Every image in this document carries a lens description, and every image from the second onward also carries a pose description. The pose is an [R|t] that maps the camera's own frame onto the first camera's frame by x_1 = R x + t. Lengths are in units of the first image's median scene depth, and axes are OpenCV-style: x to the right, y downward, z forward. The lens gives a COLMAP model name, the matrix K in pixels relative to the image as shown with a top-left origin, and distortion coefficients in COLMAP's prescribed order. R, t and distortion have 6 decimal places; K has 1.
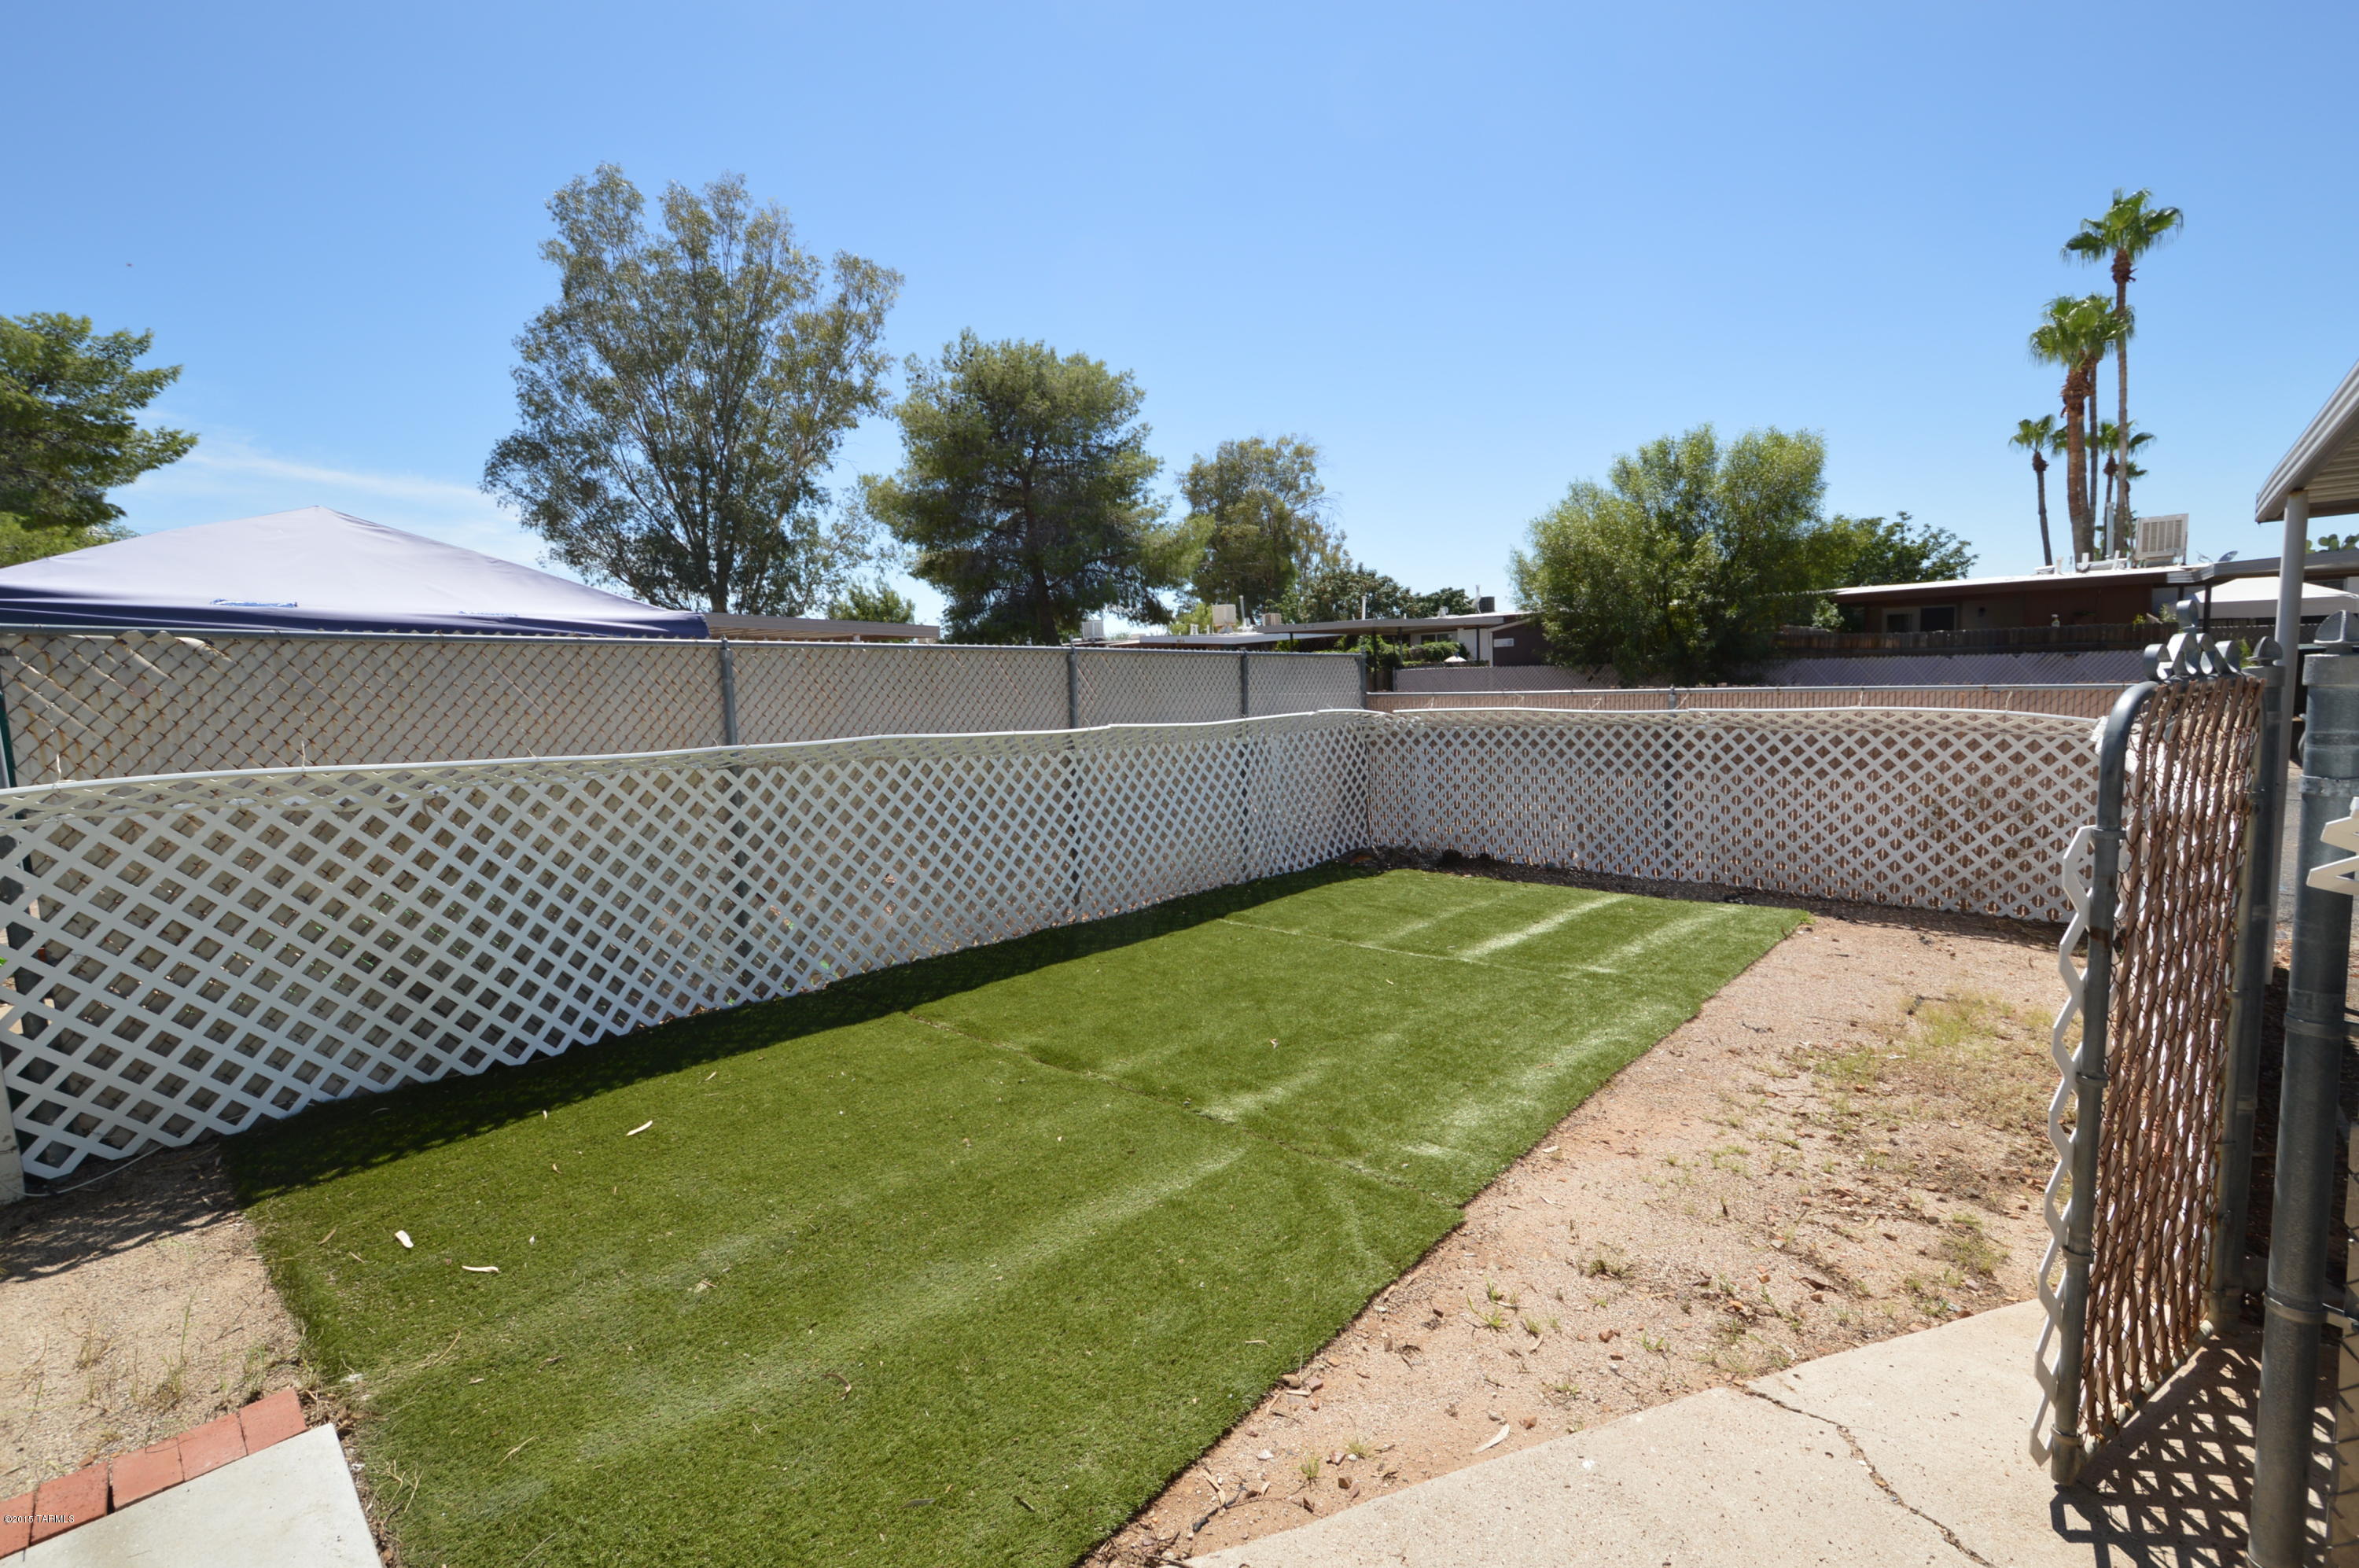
lens RADIAL K [[1034.6, 0, 1179.5], [0, 1034.6, 784.0], [0, 0, 1]] dist [0.001522, -0.005654]
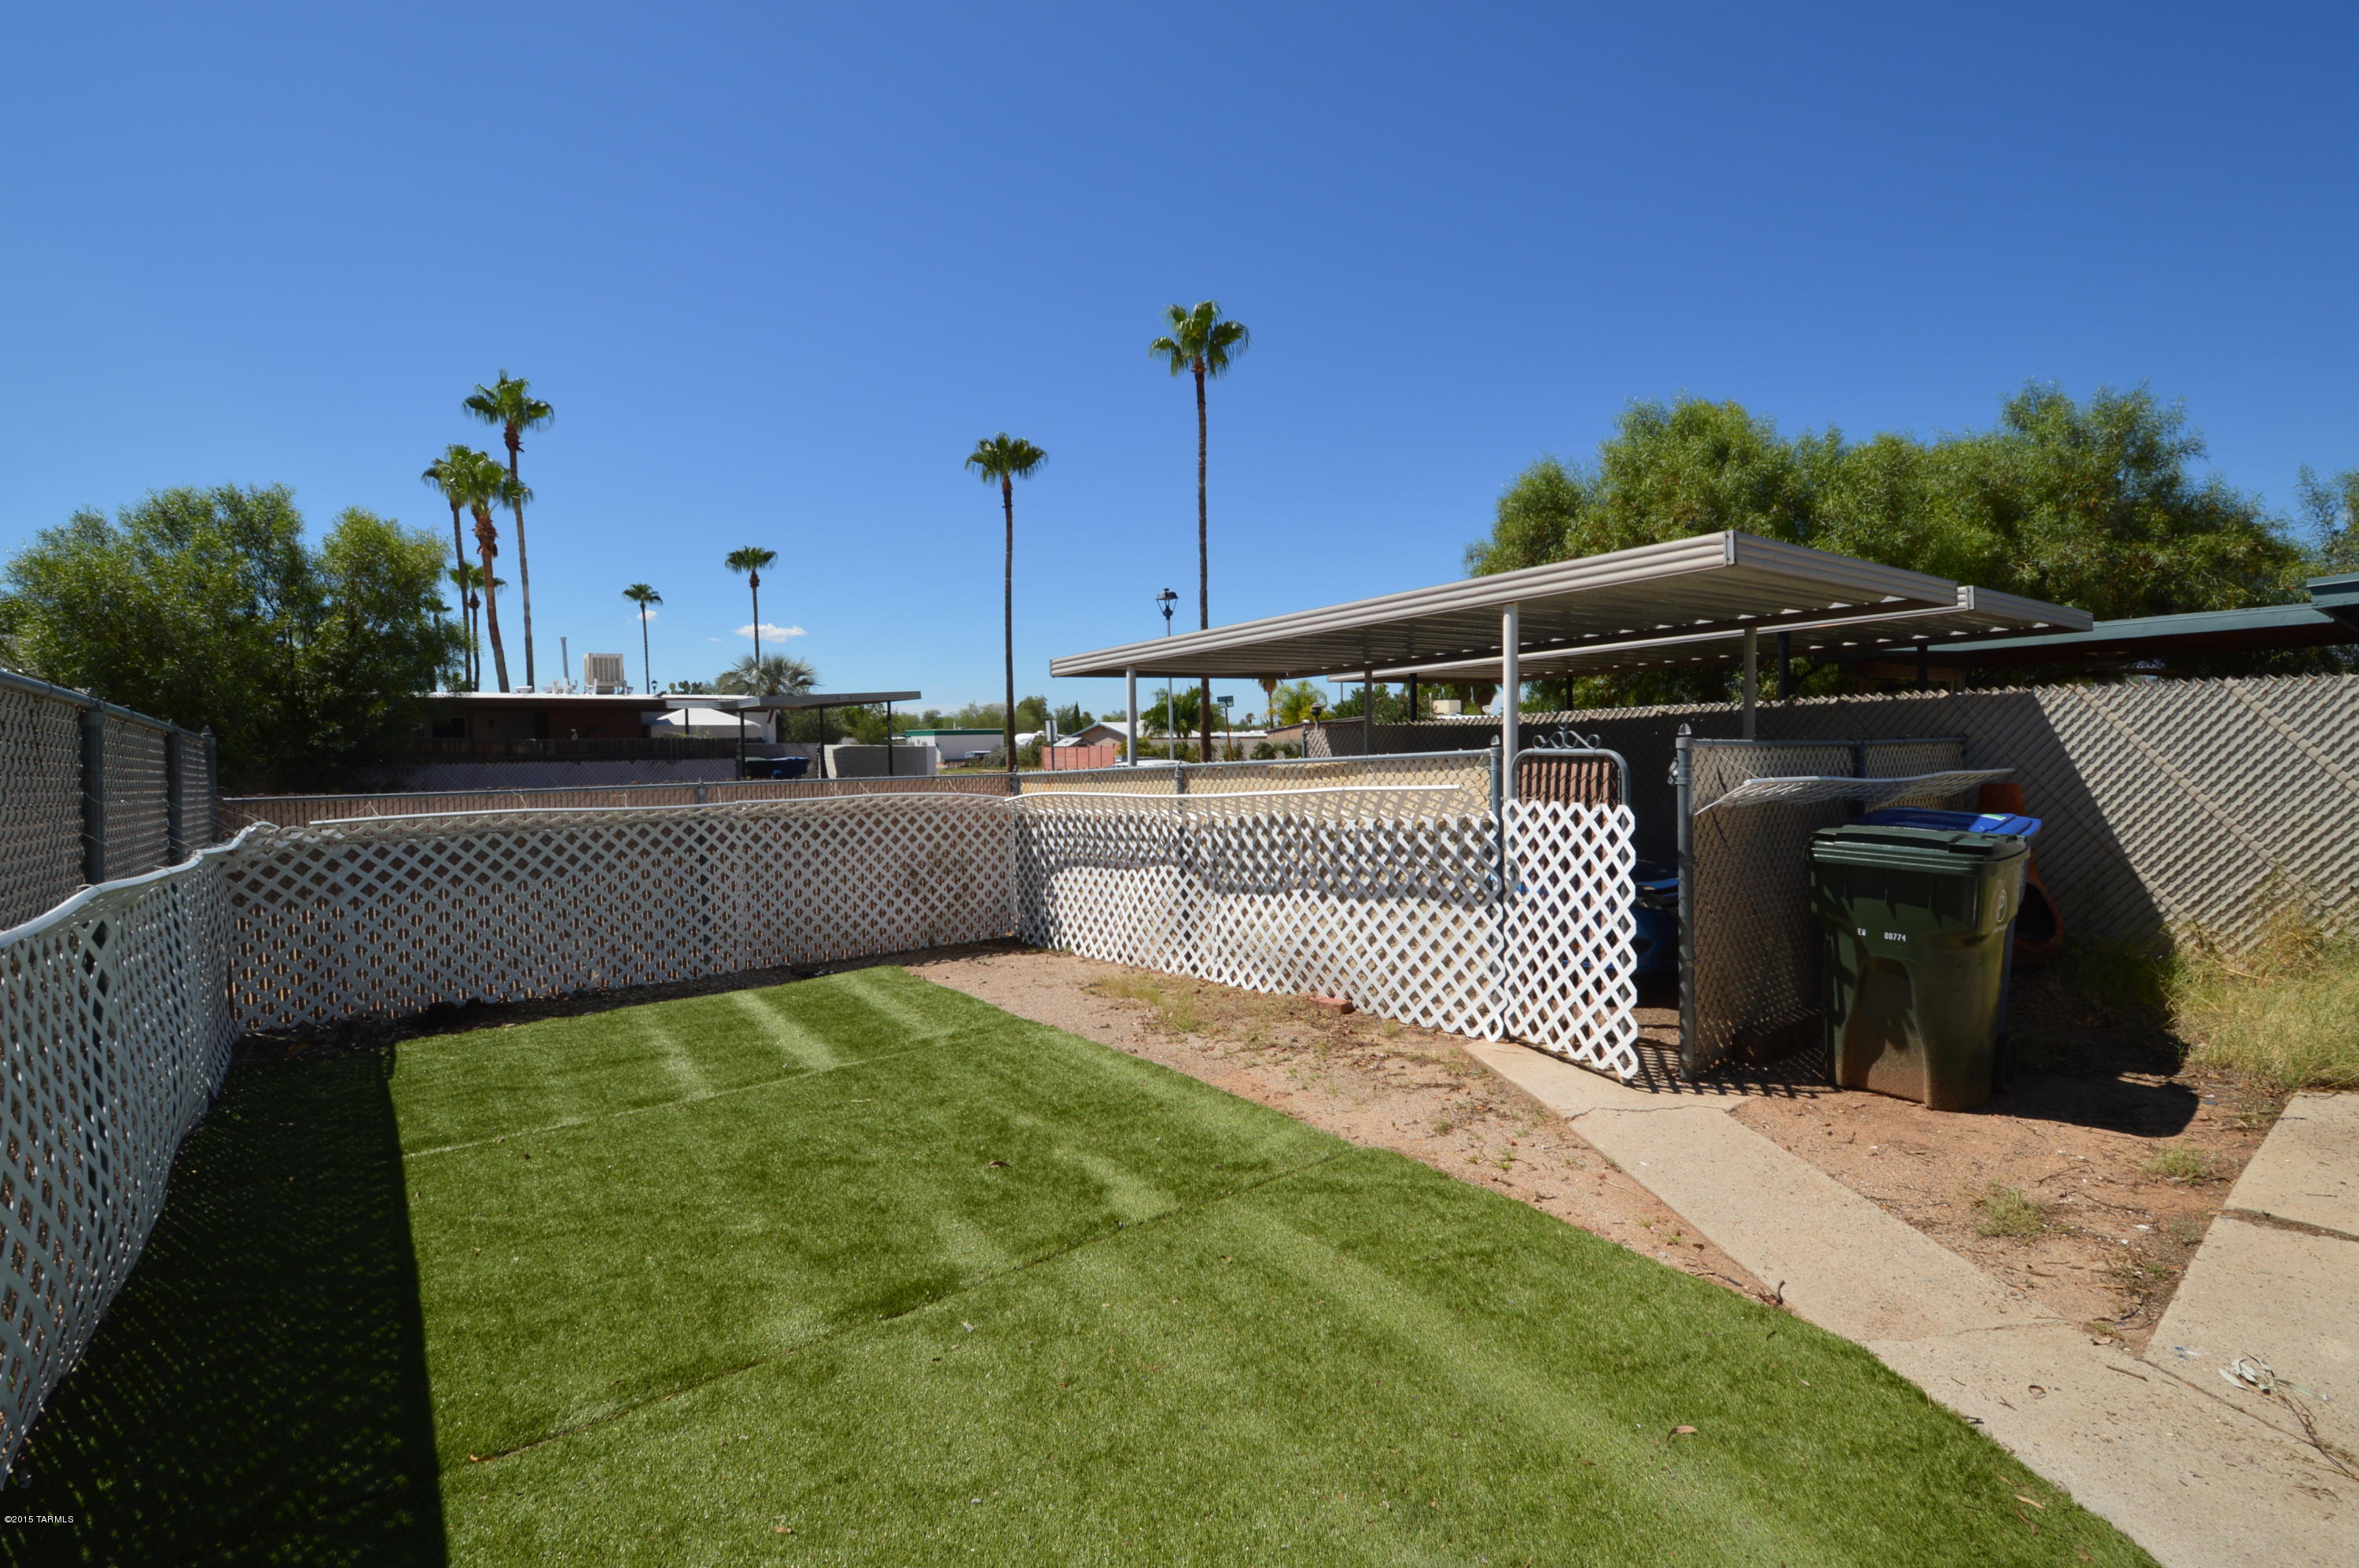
lens RADIAL K [[1034.6, 0, 1179.5], [0, 1034.6, 784.0], [0, 0, 1]] dist [0.001522, -0.005654]
pose [[0.195163, -0.007674, 0.980741, -0.643615], [0.115974, 0.993134, -0.015308, -0.034650], [-0.973890, 0.116728, 0.194713, 0.558492]]
